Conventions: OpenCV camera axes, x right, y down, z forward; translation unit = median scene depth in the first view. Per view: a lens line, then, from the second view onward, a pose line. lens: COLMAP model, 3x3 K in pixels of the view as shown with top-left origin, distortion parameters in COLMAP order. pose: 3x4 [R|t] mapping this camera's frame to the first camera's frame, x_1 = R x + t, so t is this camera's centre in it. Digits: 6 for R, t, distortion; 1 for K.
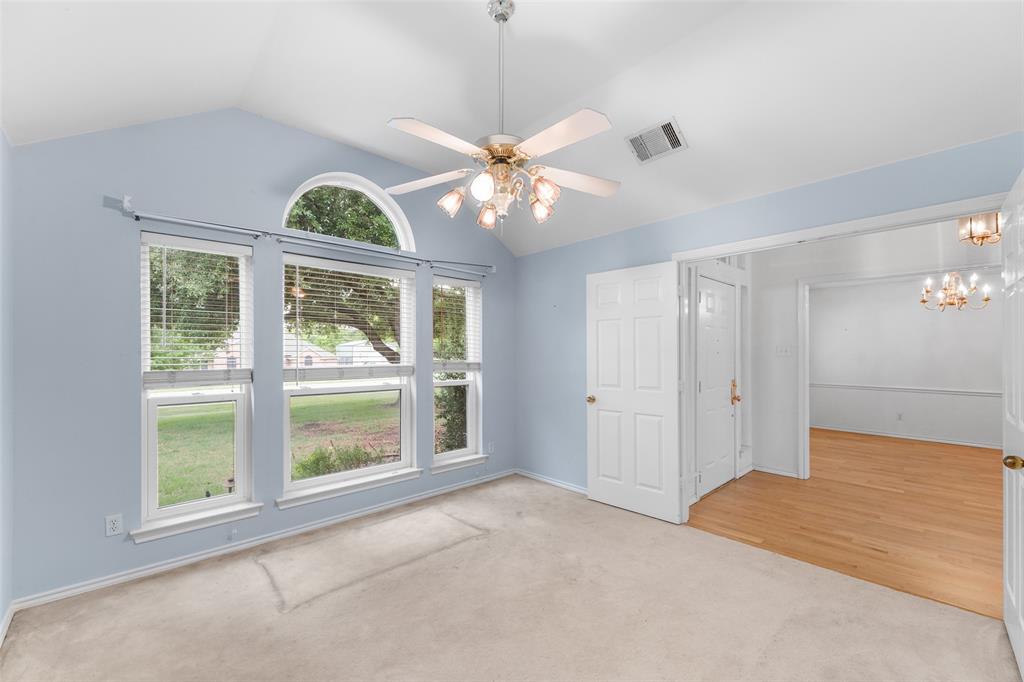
lens RADIAL K [[410.9, 0, 511.0], [0, 410.9, 352.6], [0, 0, 1]] dist [0.000362, 0.000003]
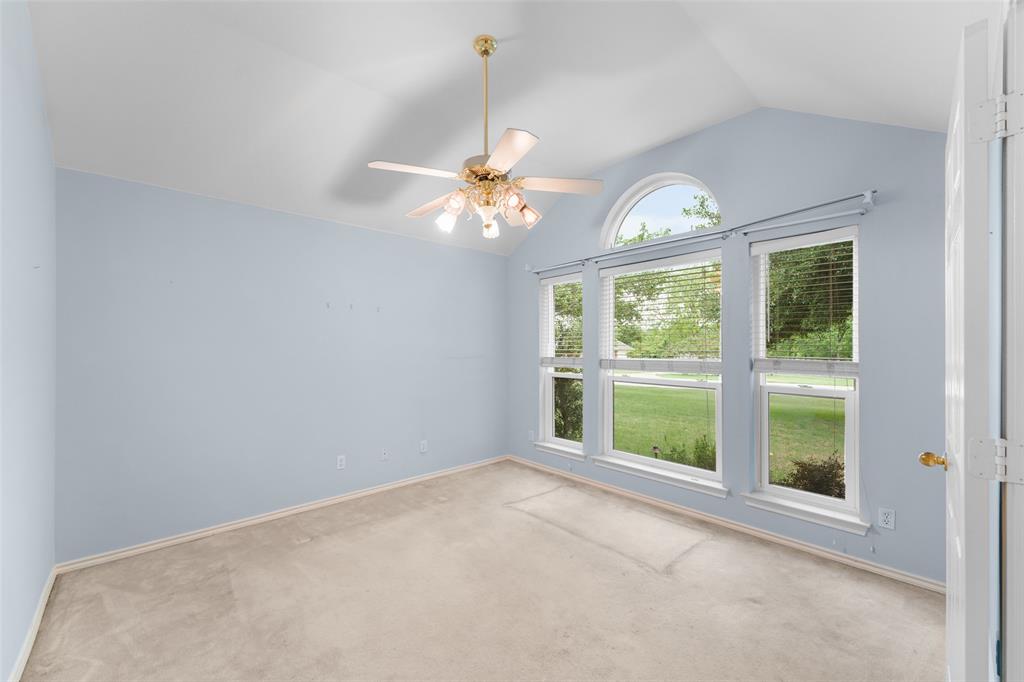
lens RADIAL K [[405.9, 0, 502.7], [0, 405.9, 343.9], [0, 0, 1]] dist [-0.000112, -0.000151]
pose [[-0.009875, -0.005236, -0.999938, 0.702224], [-0.007801, 0.999956, -0.005159, 0.001020], [0.999921, 0.007750, -0.009915, 0.661544]]
